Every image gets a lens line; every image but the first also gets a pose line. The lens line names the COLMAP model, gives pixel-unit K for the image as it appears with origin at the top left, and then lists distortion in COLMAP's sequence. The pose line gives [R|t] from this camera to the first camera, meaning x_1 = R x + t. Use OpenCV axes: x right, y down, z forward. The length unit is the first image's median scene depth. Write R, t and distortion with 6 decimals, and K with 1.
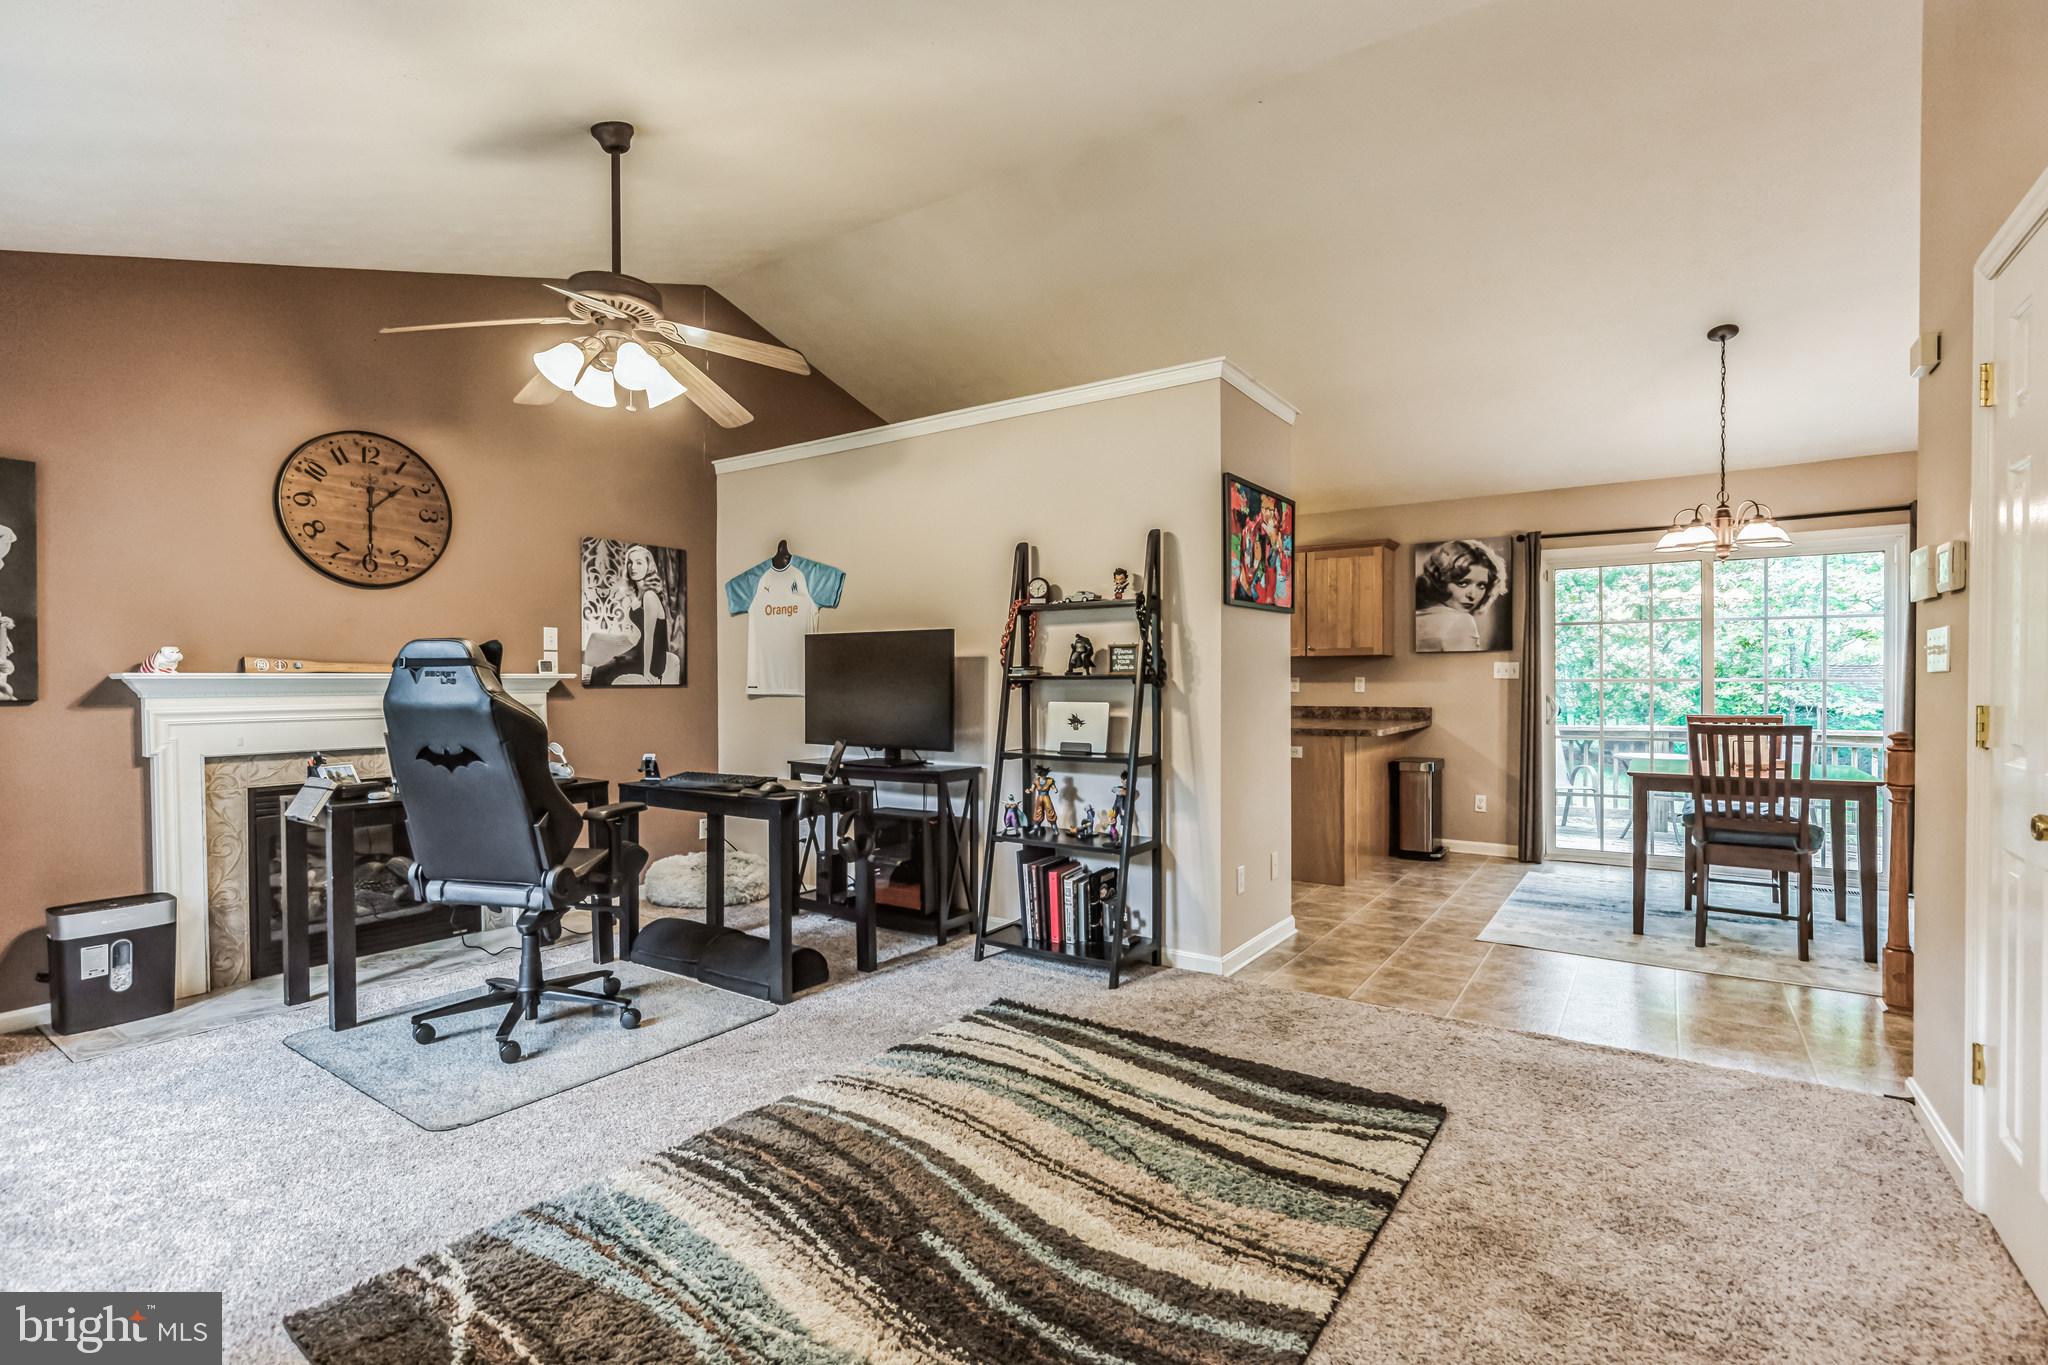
lens RADIAL K [[942.7, 0, 1028.2], [0, 942.7, 696.6], [0, 0, 1]] dist [-0.012210, 0.005680]
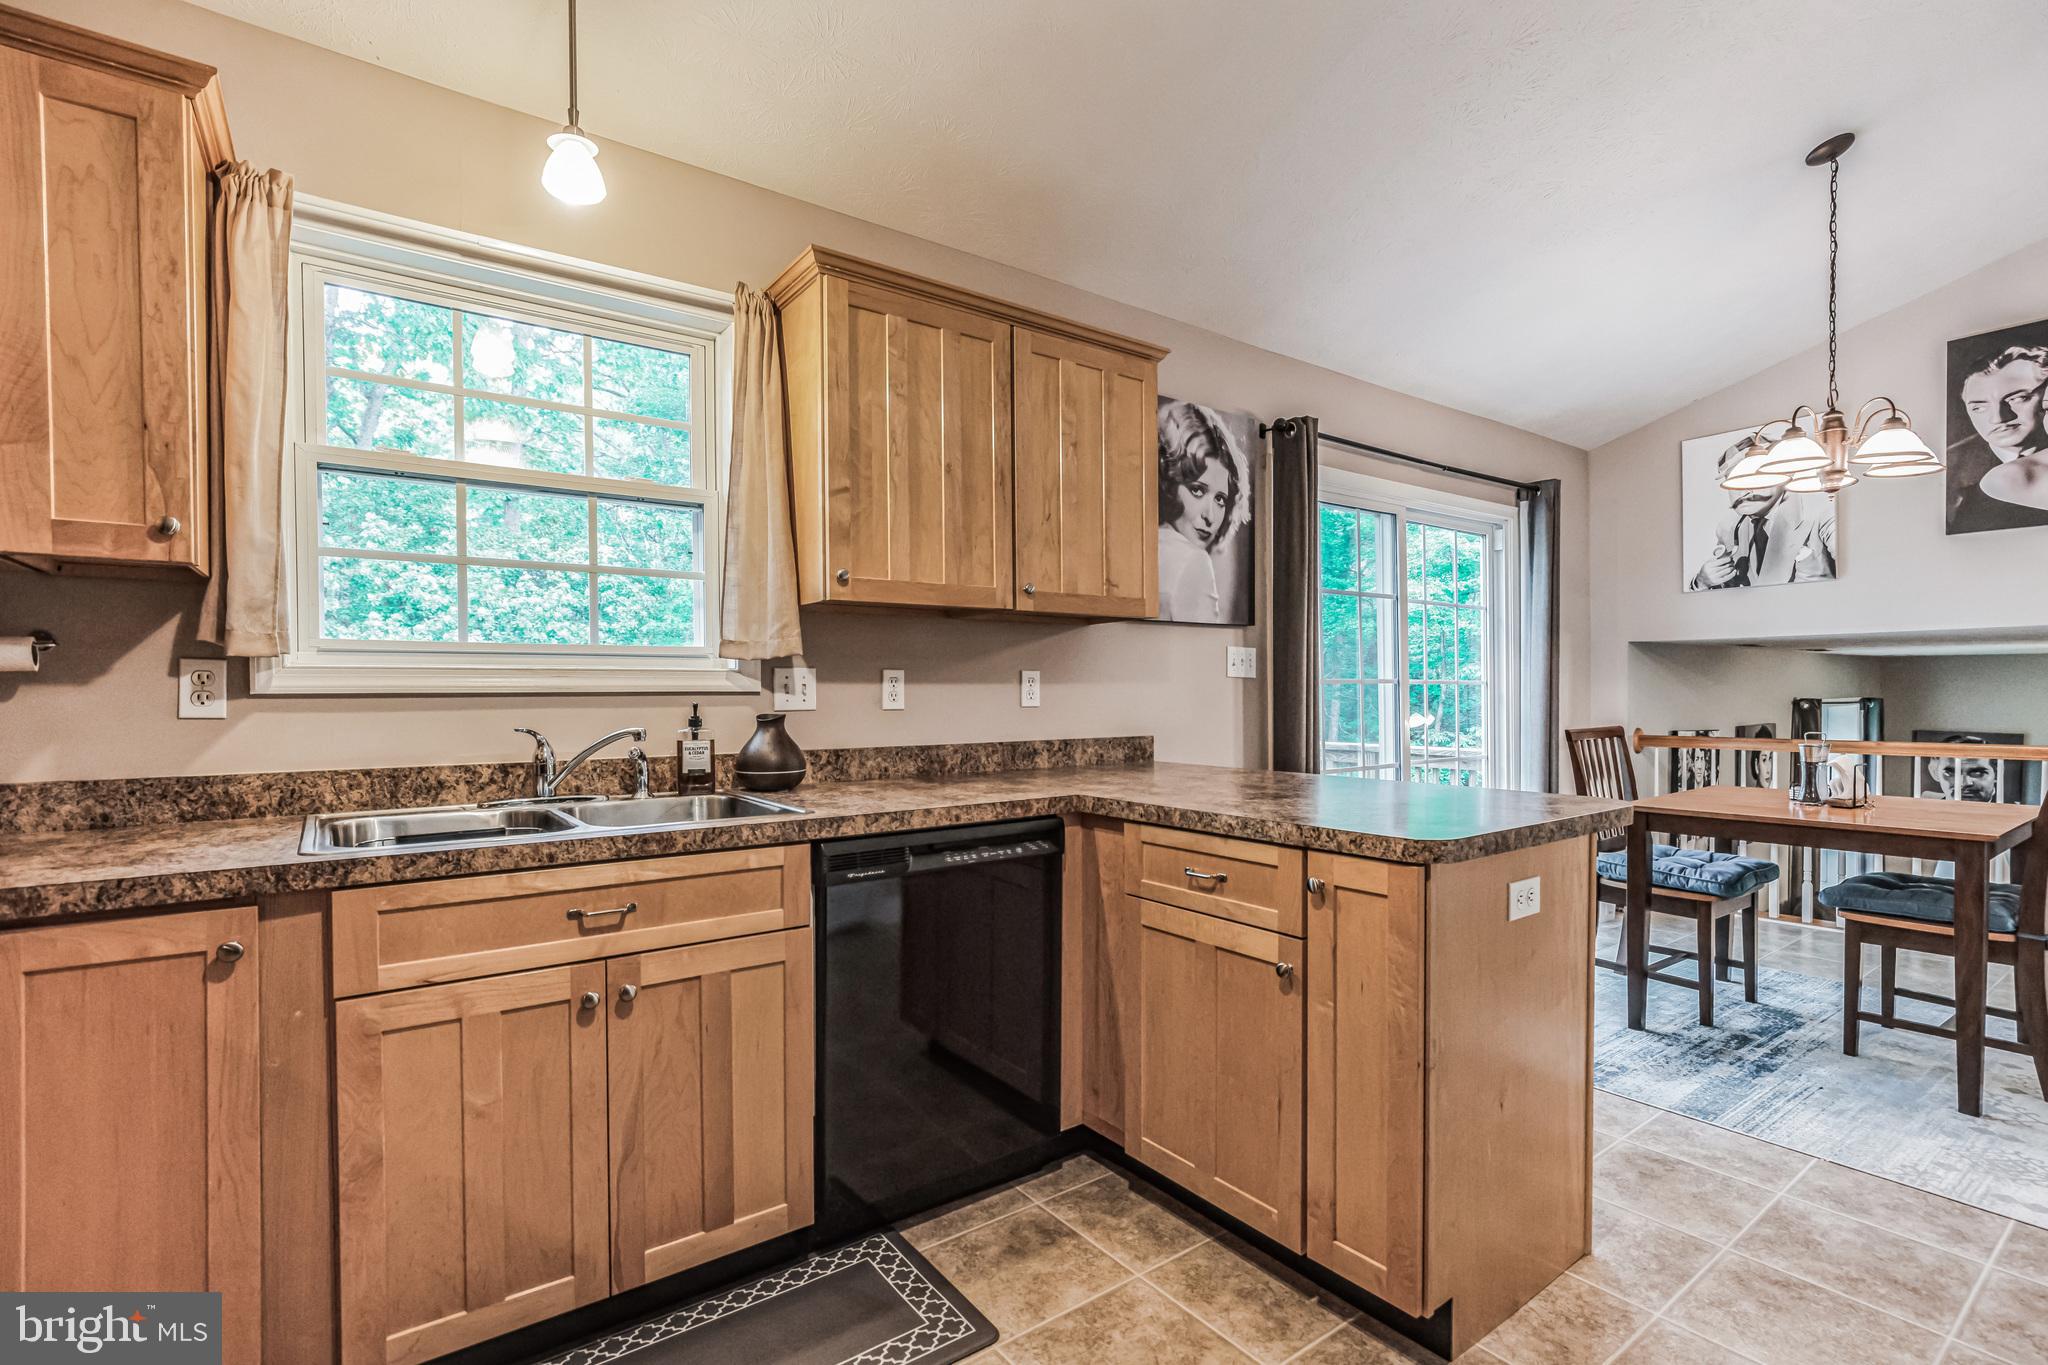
lens RADIAL K [[942.9, 0, 1029.0], [0, 942.9, 714.6], [0, 0, 1]] dist [-0.006130, 0.000911]
pose [[0.331434, -0.020036, 0.943266, -0.073803], [0.019757, 0.999703, 0.014293, -0.010602], [-0.943272, 0.013898, 0.331731, 1.282432]]
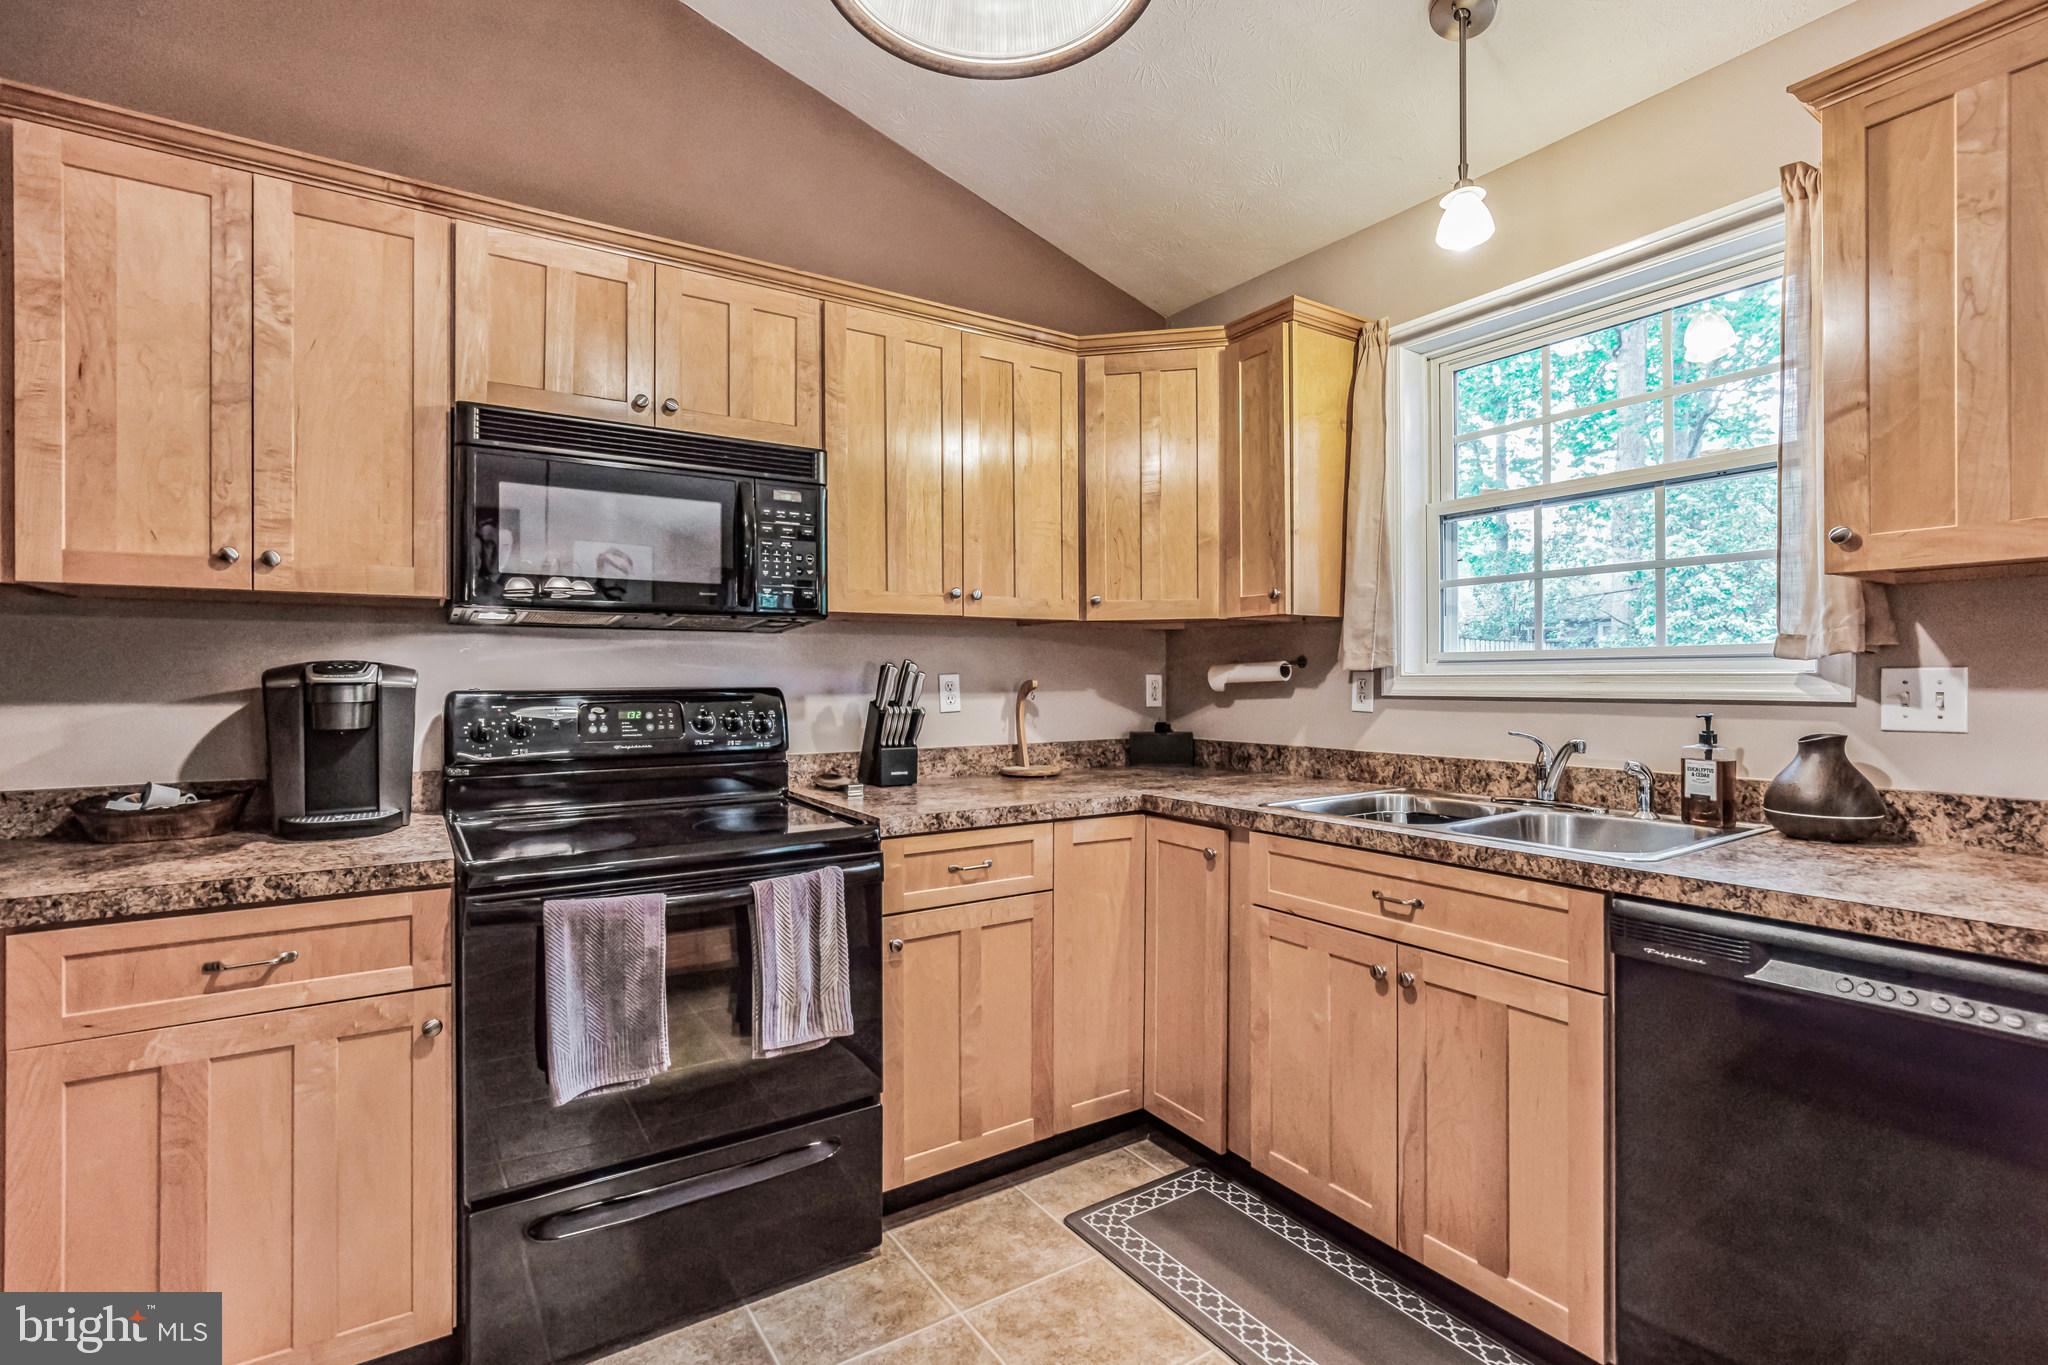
lens RADIAL K [[952.8, 0, 1038.6], [0, 952.8, 674.6], [0, 0, 1]] dist [-0.014076, 0.006337]
pose [[0.929493, -0.000493, -0.368838, 0.207098], [-0.006791, 0.999807, -0.018451, -0.020568], [0.368776, 0.019655, 0.929310, 1.126818]]
